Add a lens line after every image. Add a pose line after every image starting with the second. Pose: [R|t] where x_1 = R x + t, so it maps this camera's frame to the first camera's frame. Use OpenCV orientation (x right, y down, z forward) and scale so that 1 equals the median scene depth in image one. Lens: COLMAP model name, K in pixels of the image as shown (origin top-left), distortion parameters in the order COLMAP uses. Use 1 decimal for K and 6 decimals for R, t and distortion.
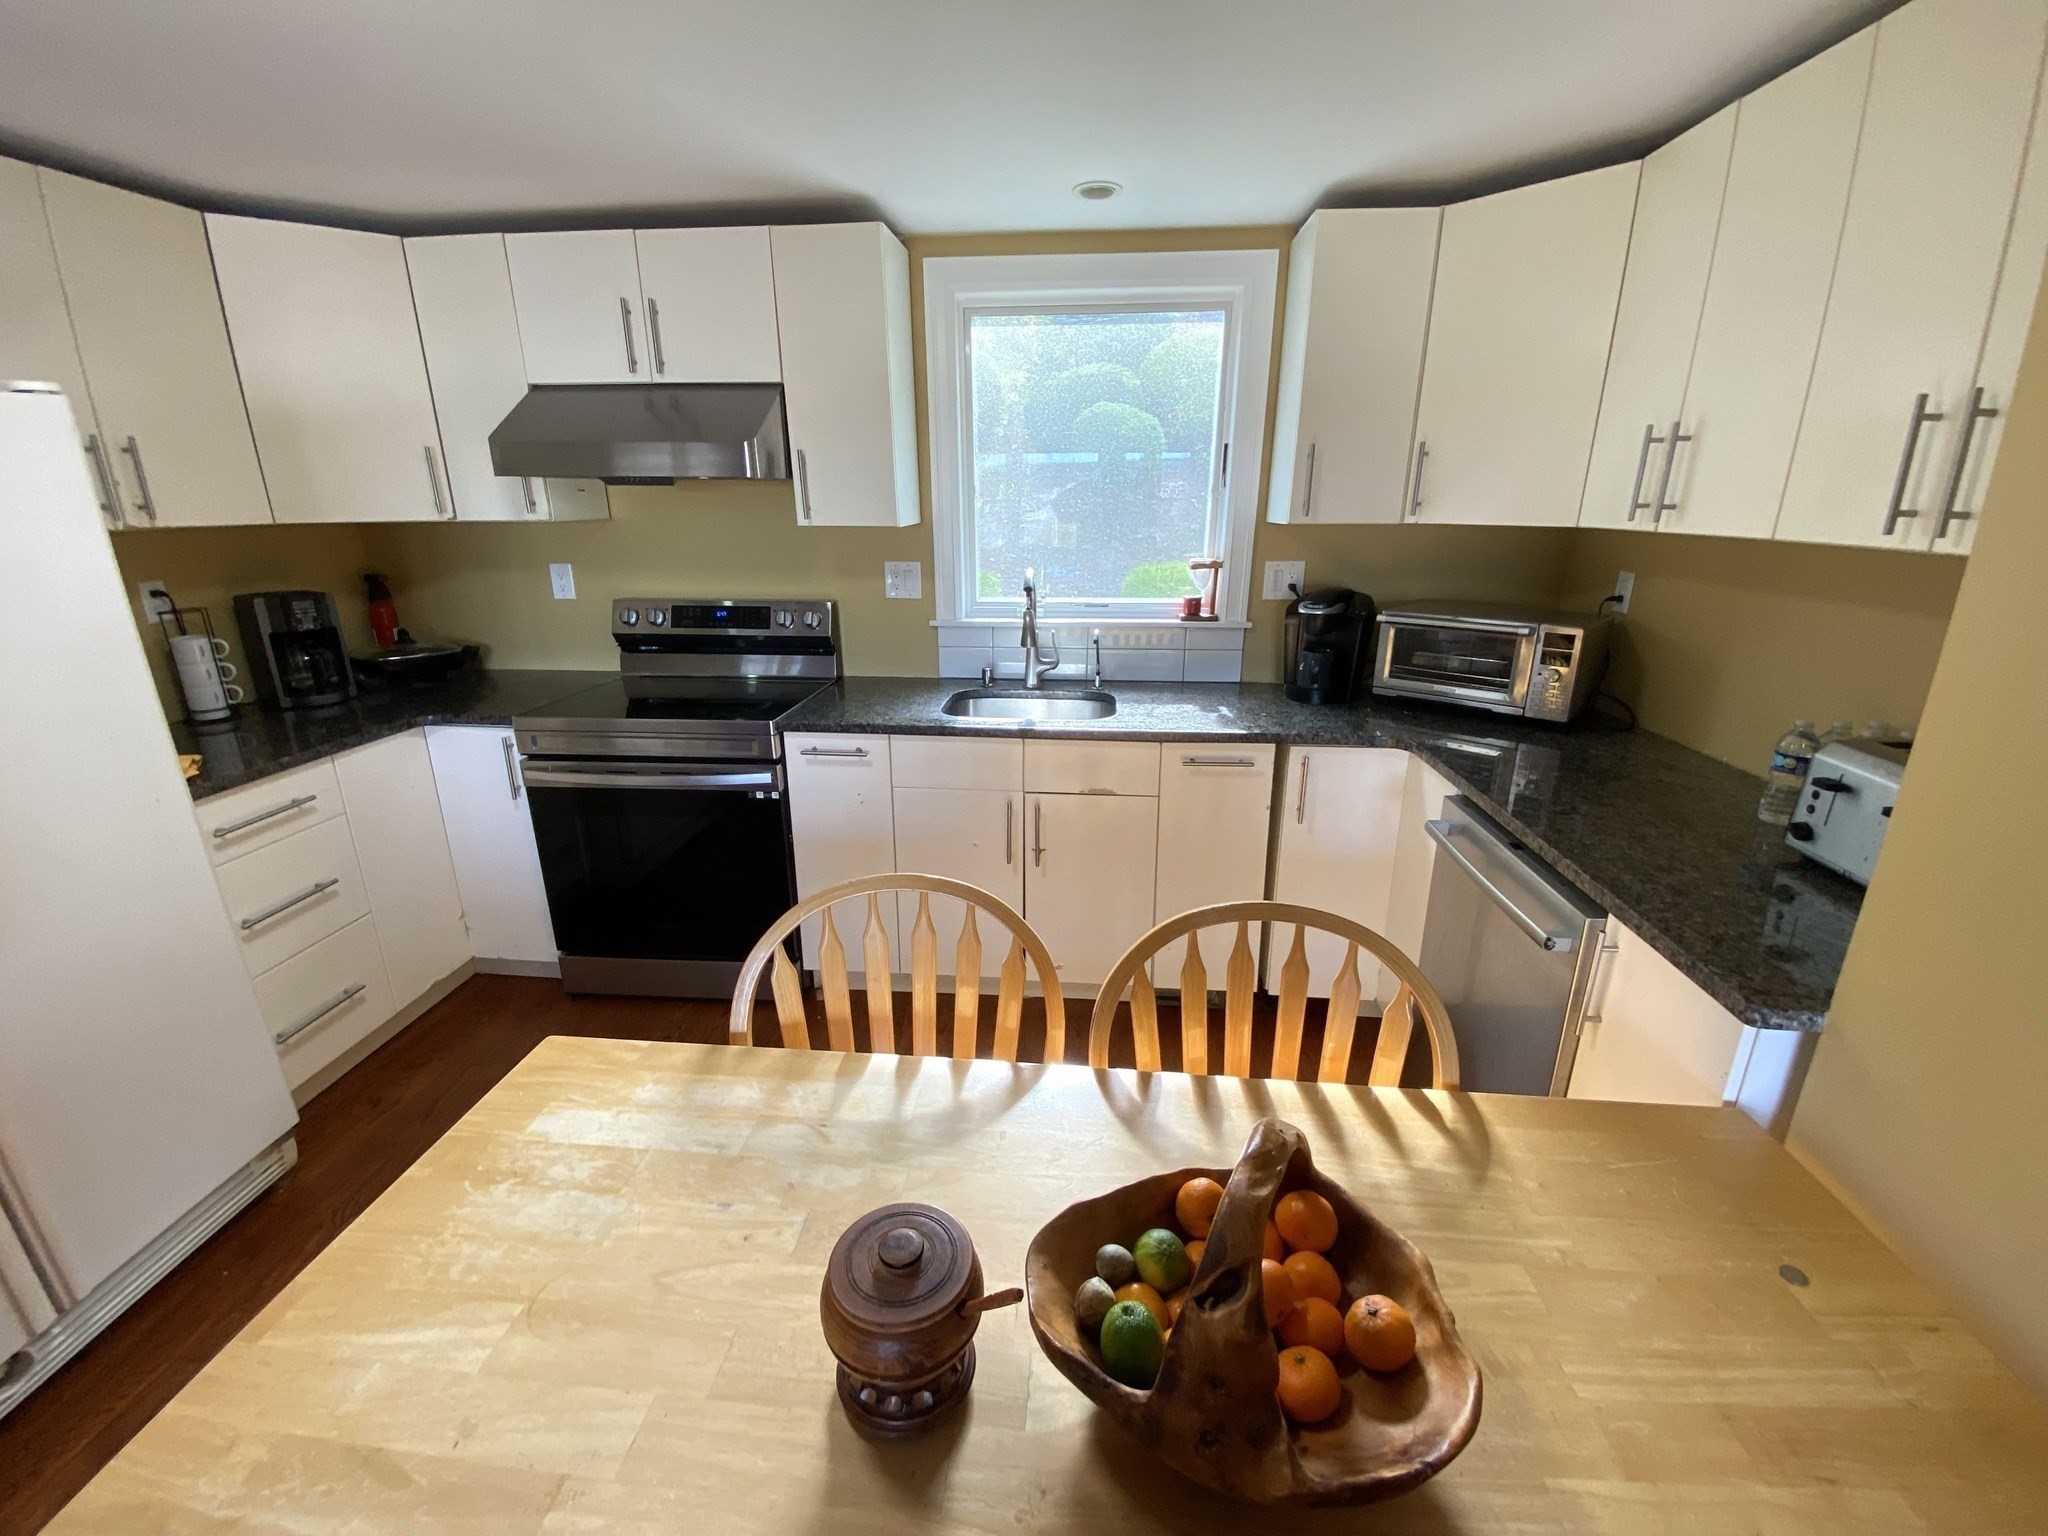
lens RADIAL K [[826.9, 0, 1024.8], [0, 826.9, 763.4], [0, 0, 1]] dist [-0.018524, -0.001541]
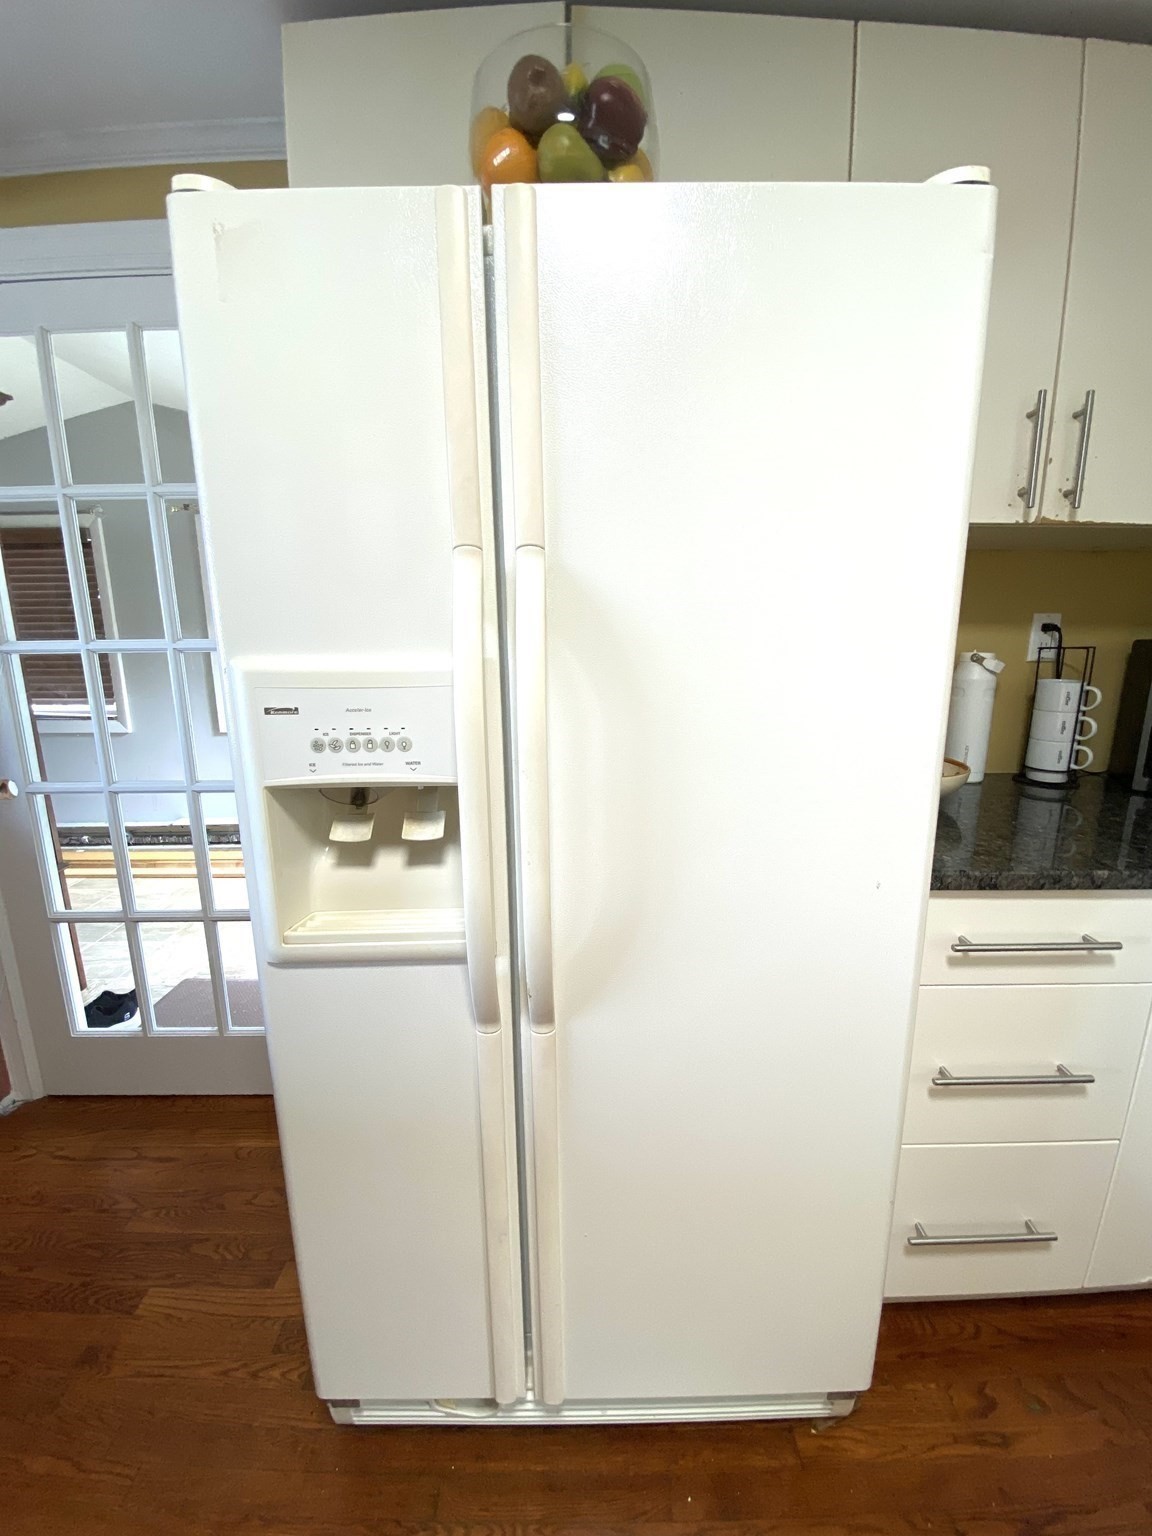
lens RADIAL K [[620.2, 0, 578.3], [0, 620.2, 768.3], [0, 0, 1]] dist [-0.018524, -0.001541]
pose [[0.073189, 0.205719, -0.975870, -0.460539], [-0.293872, 0.939499, 0.176012, -0.039745], [0.953039, 0.273899, 0.129216, 0.493723]]
